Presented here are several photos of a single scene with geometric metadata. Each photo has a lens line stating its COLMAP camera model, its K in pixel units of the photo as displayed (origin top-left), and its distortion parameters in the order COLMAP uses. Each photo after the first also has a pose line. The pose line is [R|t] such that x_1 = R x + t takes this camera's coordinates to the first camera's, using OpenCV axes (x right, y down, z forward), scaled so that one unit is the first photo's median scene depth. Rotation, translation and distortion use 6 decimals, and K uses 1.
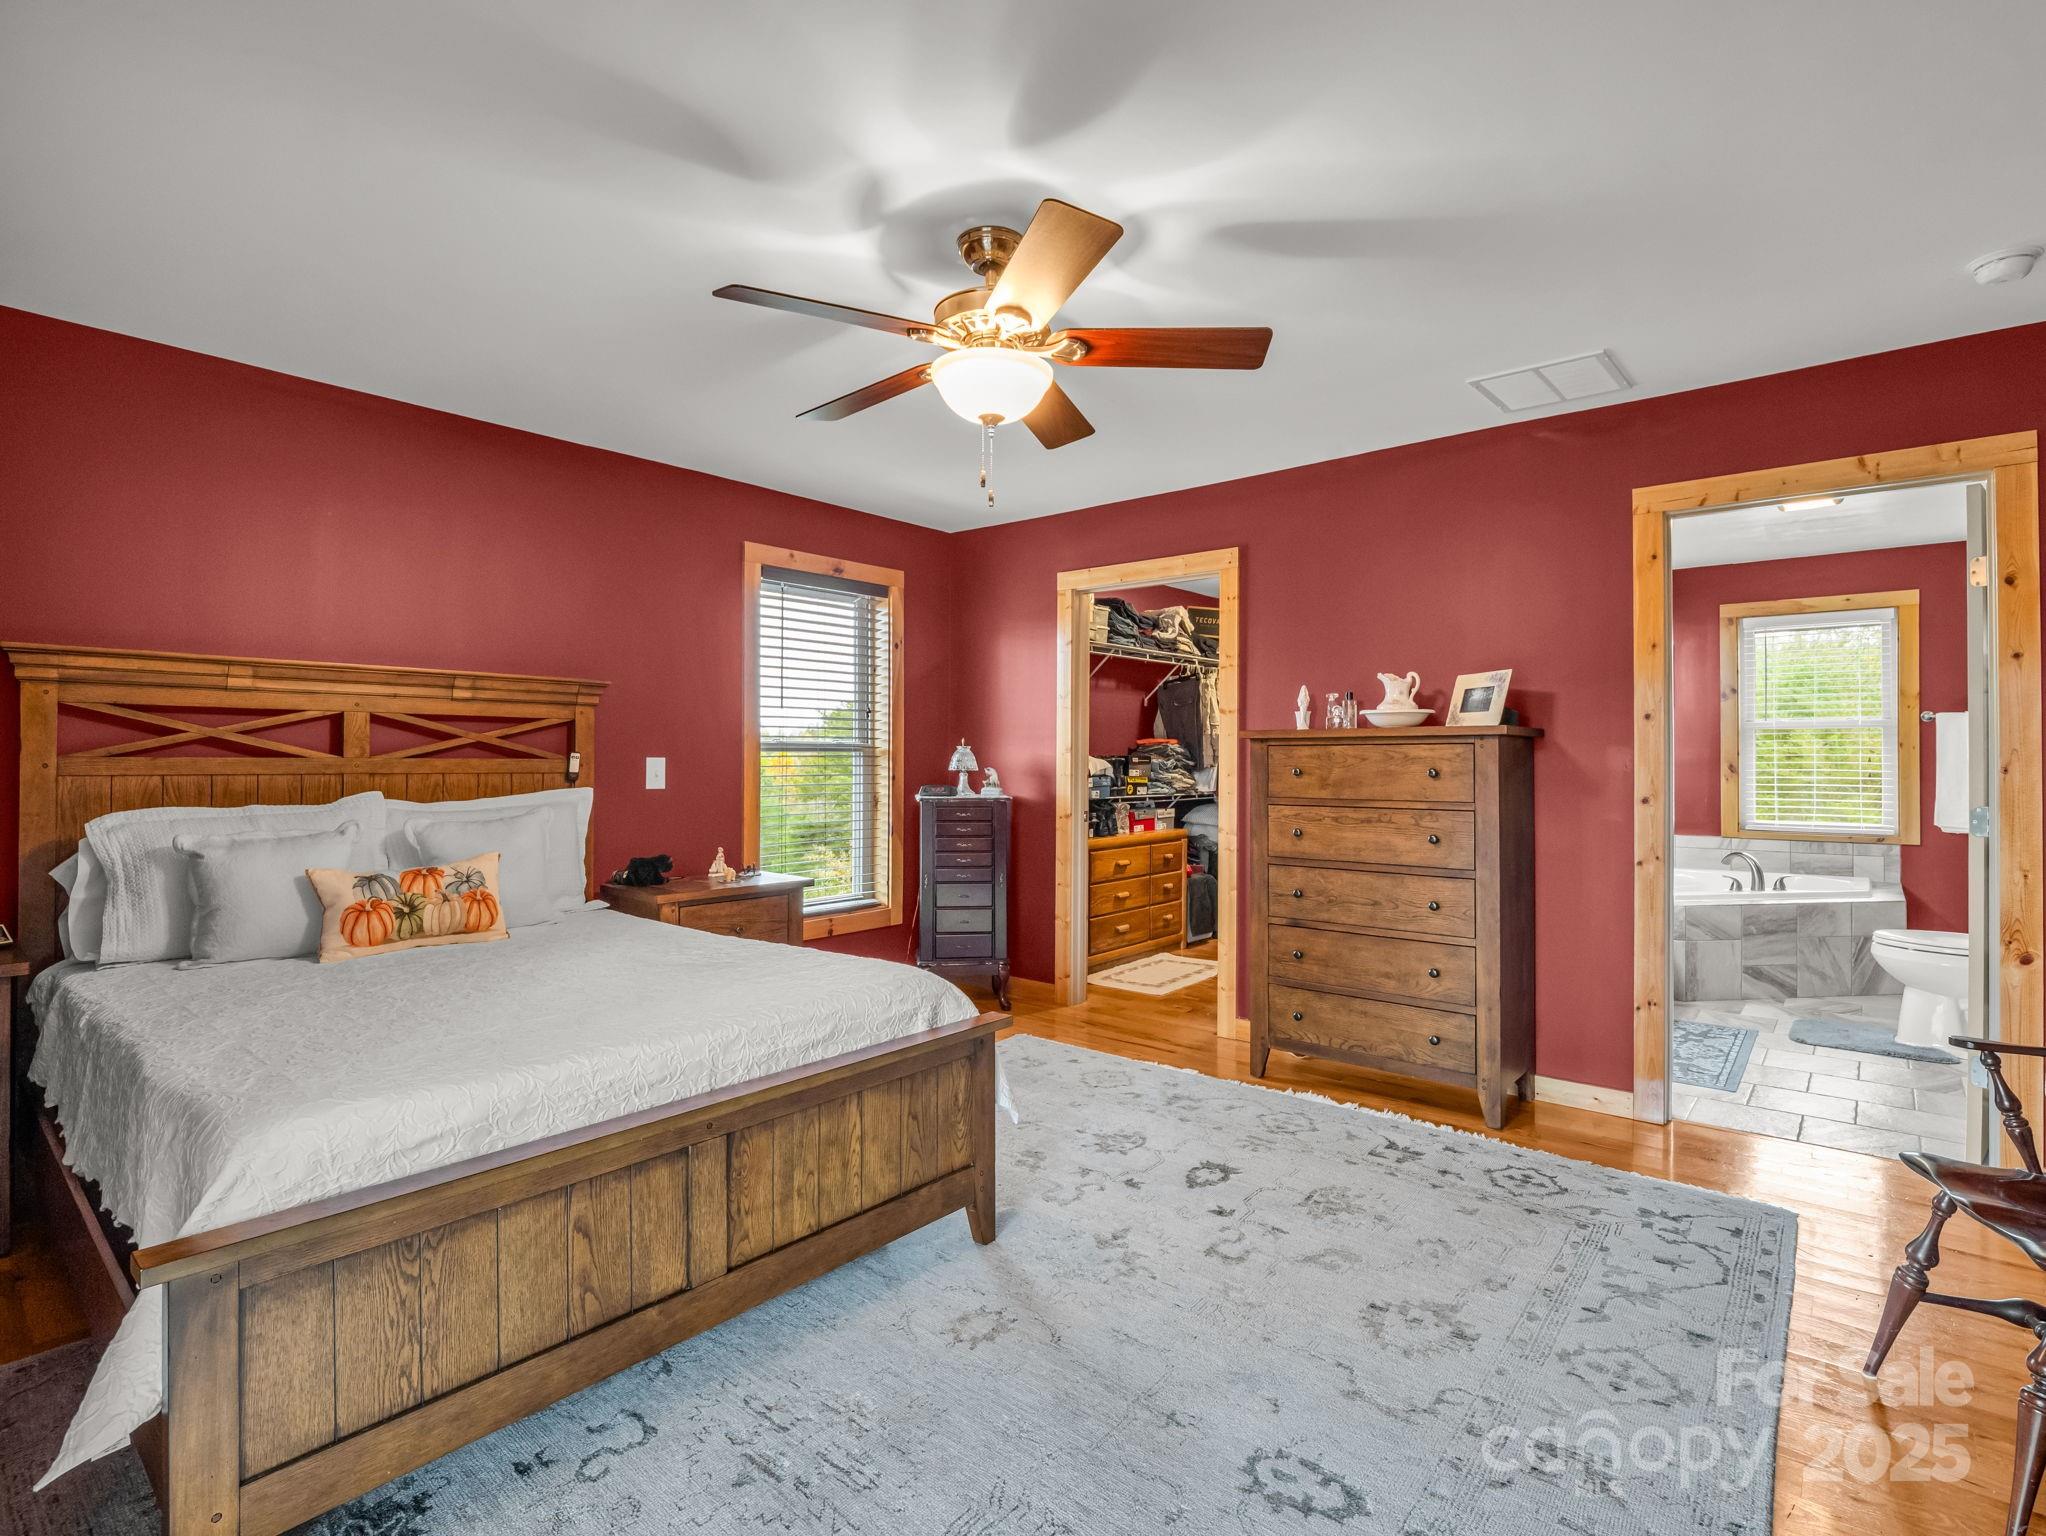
lens RADIAL K [[1025.2, 0, 1029.9], [0, 1025.2, 755.0], [0, 0, 1]] dist [-0.006330, -0.004886]
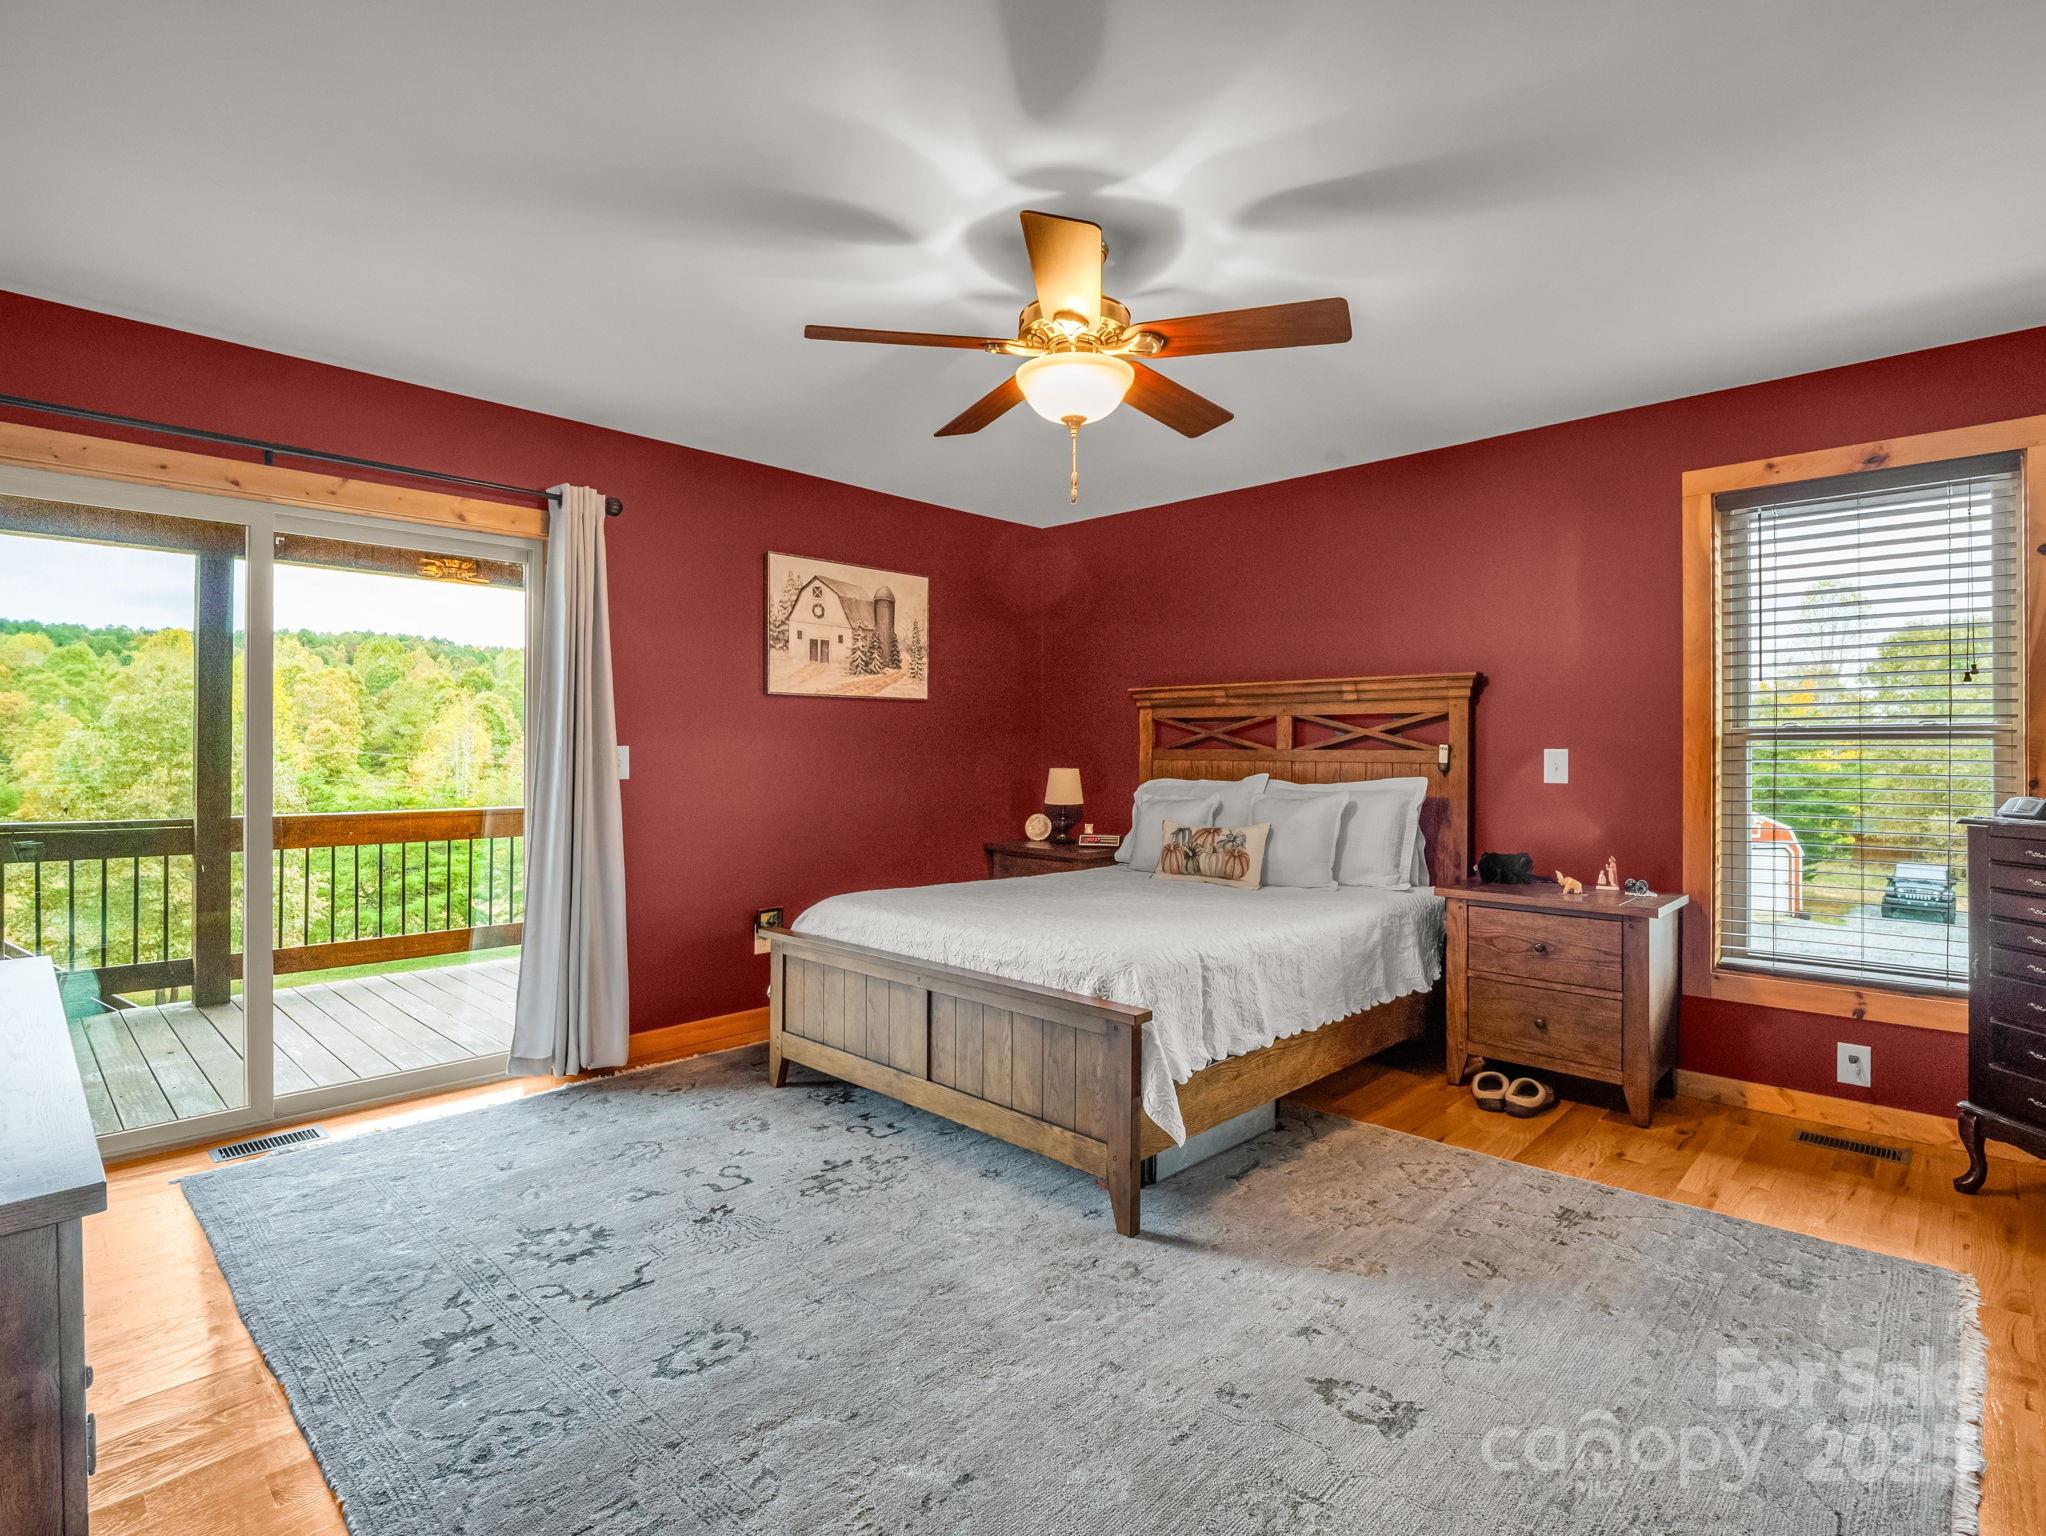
lens RADIAL K [[1025.2, 0, 1015.1], [0, 1025.2, 750.2], [0, 0, 1]] dist [-0.006330, -0.004886]
pose [[-0.079225, -0.004540, -0.996846, 0.800851], [-0.000699, 0.999990, -0.004498, 0.010987], [0.996857, 0.000340, -0.079227, 0.816102]]
